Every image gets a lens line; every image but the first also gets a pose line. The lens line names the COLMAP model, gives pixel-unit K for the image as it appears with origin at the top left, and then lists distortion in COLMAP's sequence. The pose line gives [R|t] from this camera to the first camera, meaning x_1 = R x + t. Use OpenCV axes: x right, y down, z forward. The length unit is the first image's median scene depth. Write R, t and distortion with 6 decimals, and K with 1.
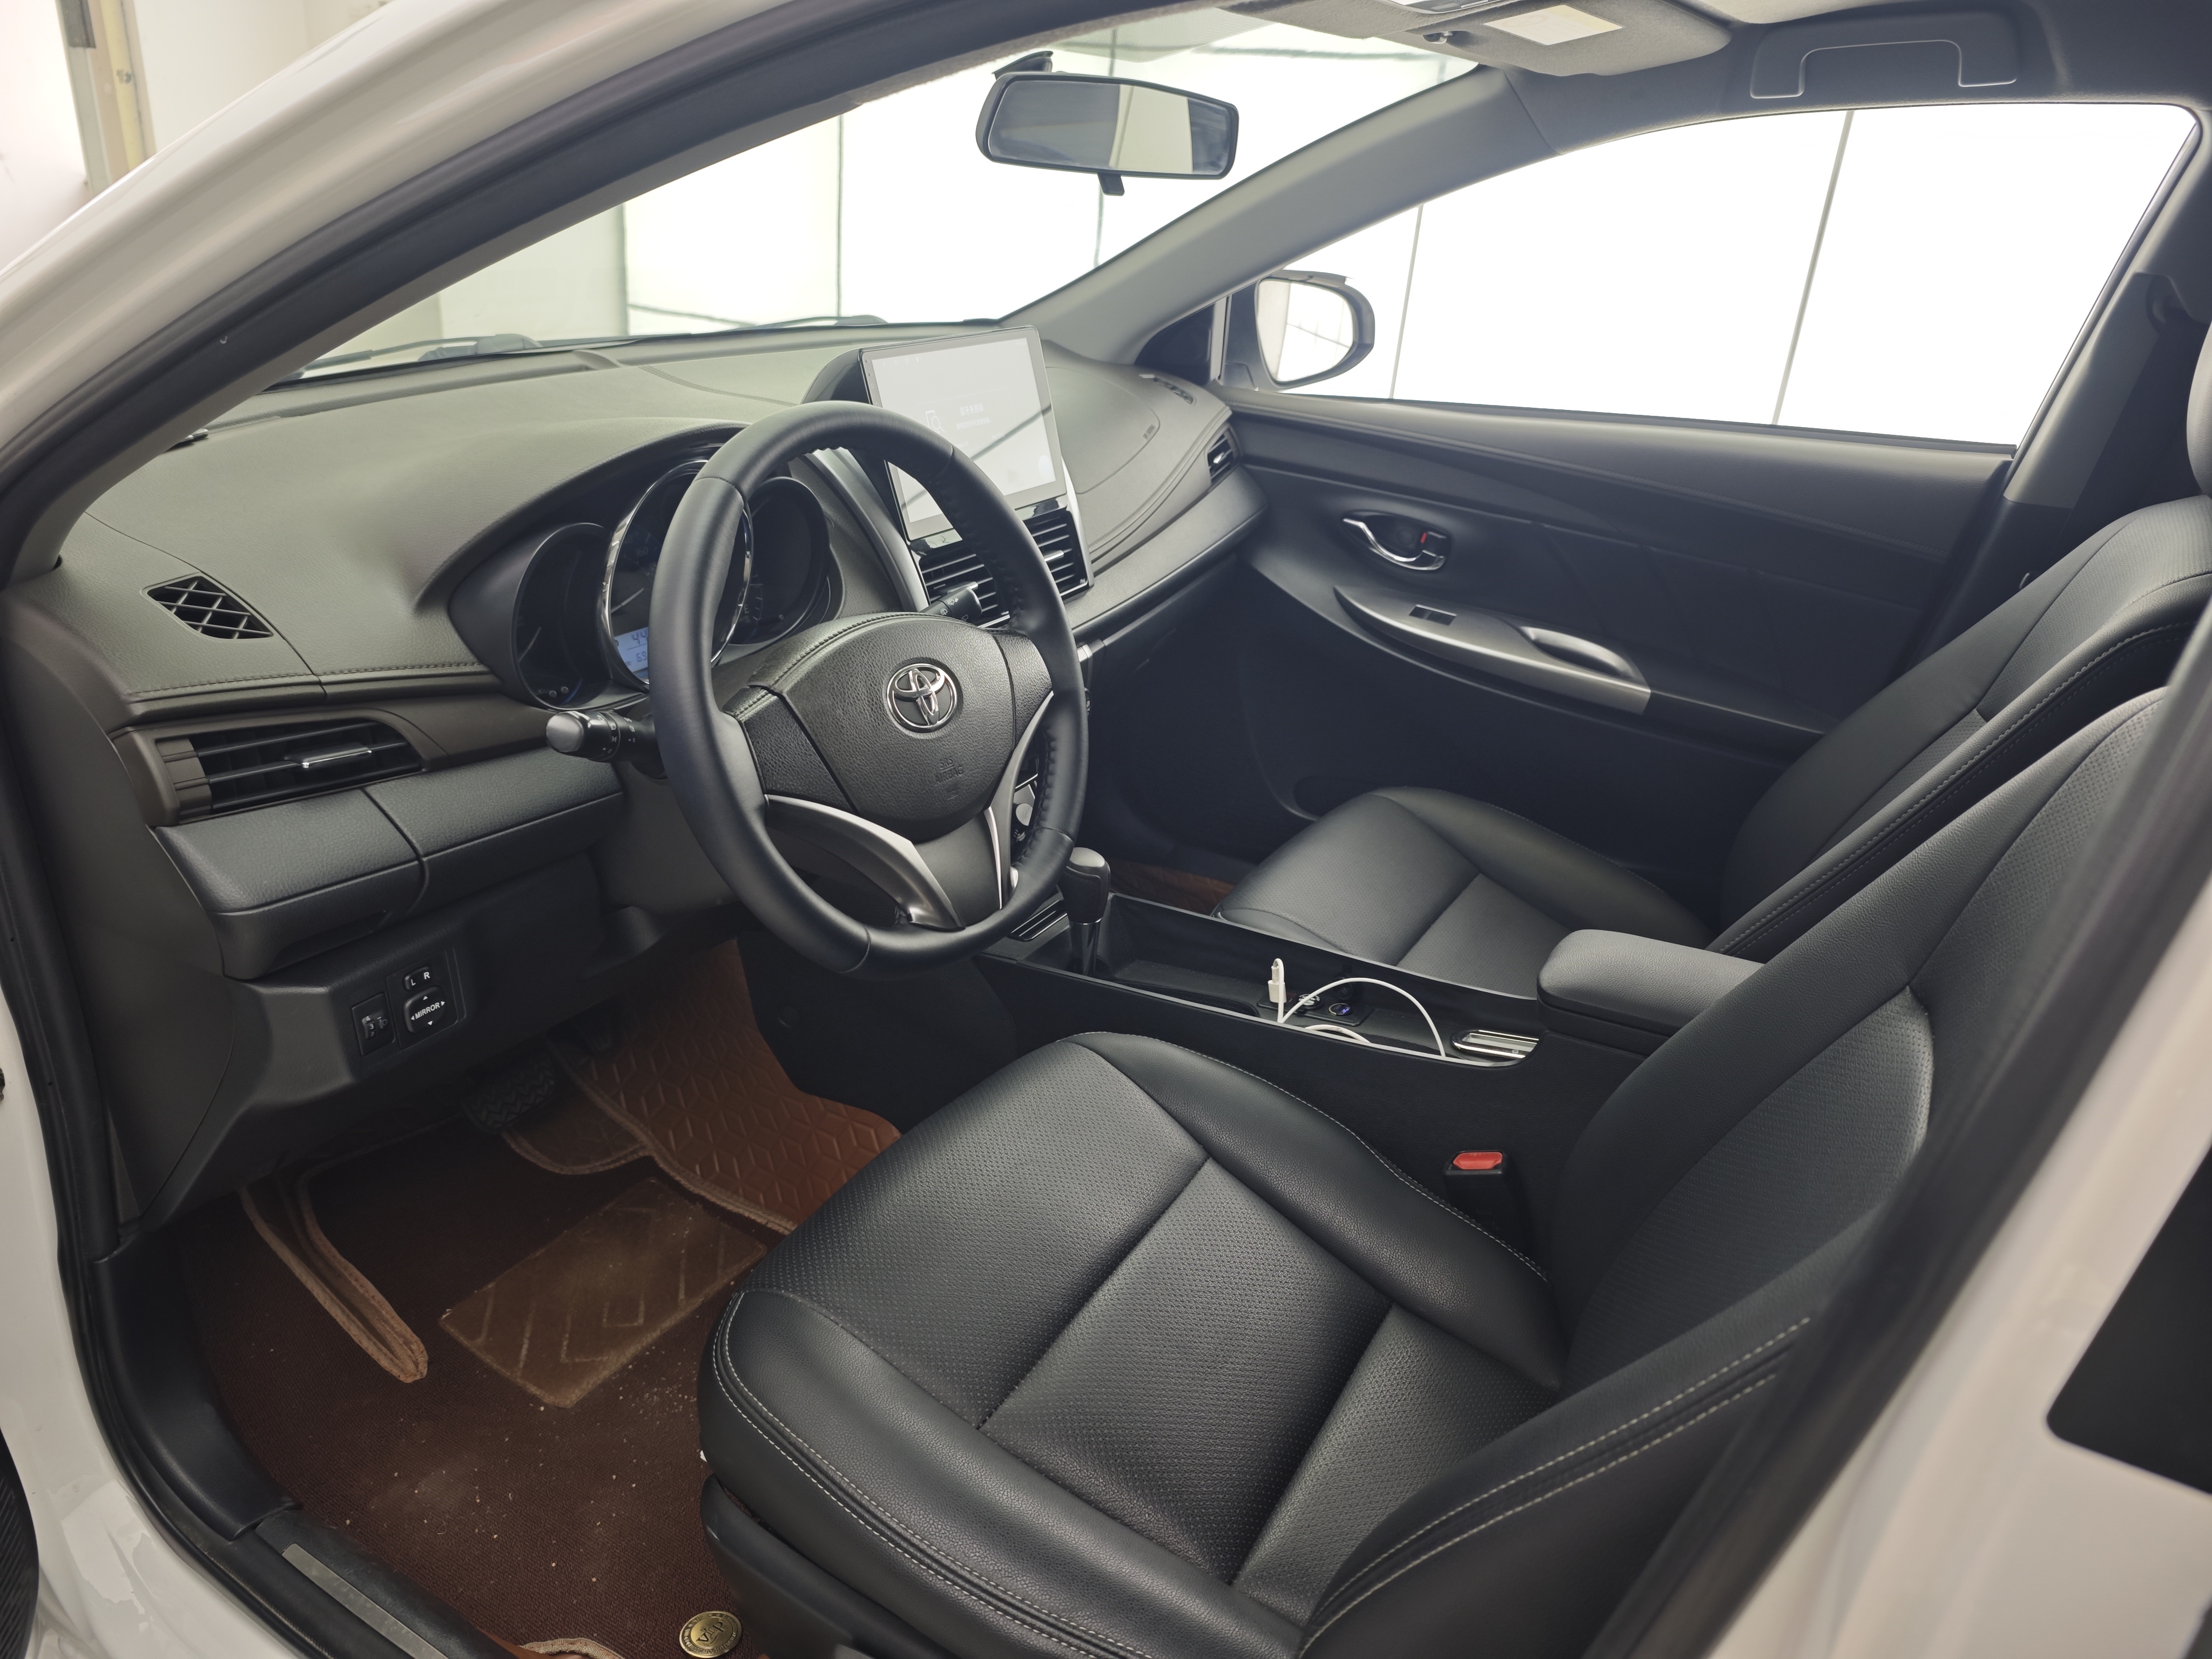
lens RADIAL K [[1483.8, 0, 1106.0], [0, 1483.8, 829.5], [0, 0, 1]] dist [0.001848, -0.000037]
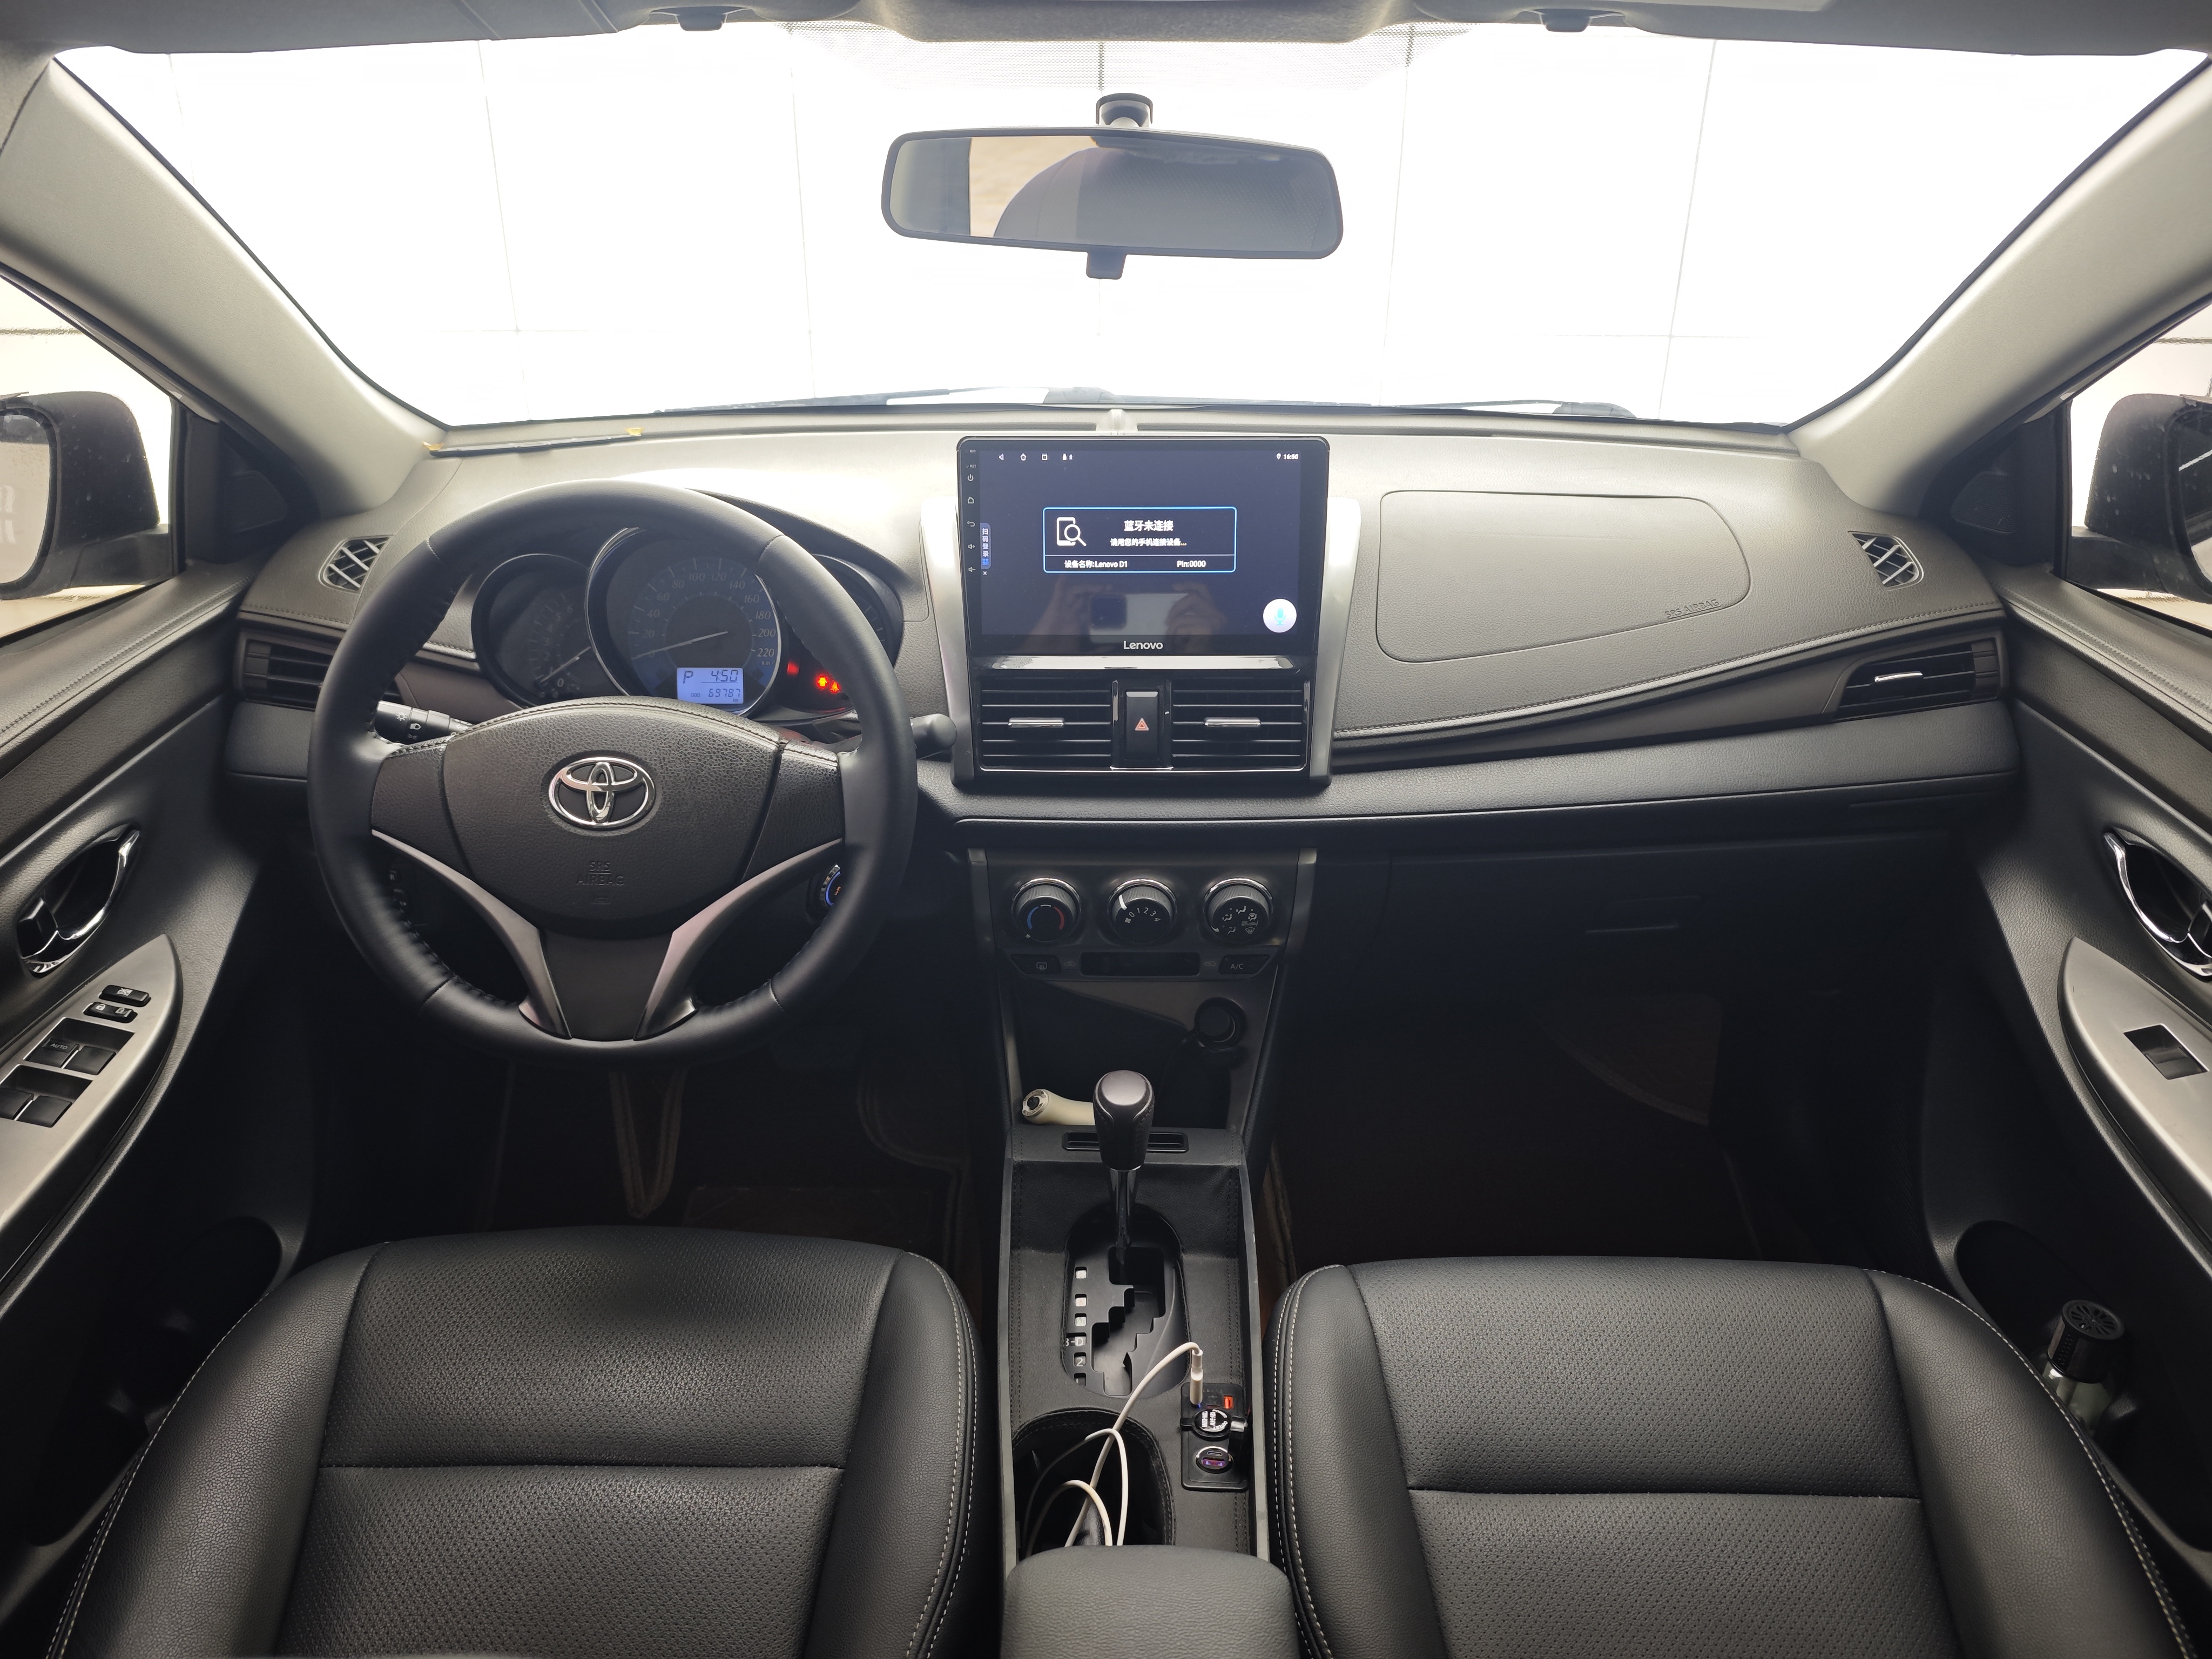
lens RADIAL K [[1483.8, 0, 1106.0], [0, 1483.8, 829.5], [0, 0, 1]] dist [0.001848, -0.000037]
pose [[0.520625, 0.327365, -0.788532, 0.610194], [-0.341729, 0.926264, 0.158921, -0.252230], [0.782414, 0.186727, 0.594106, 0.527648]]
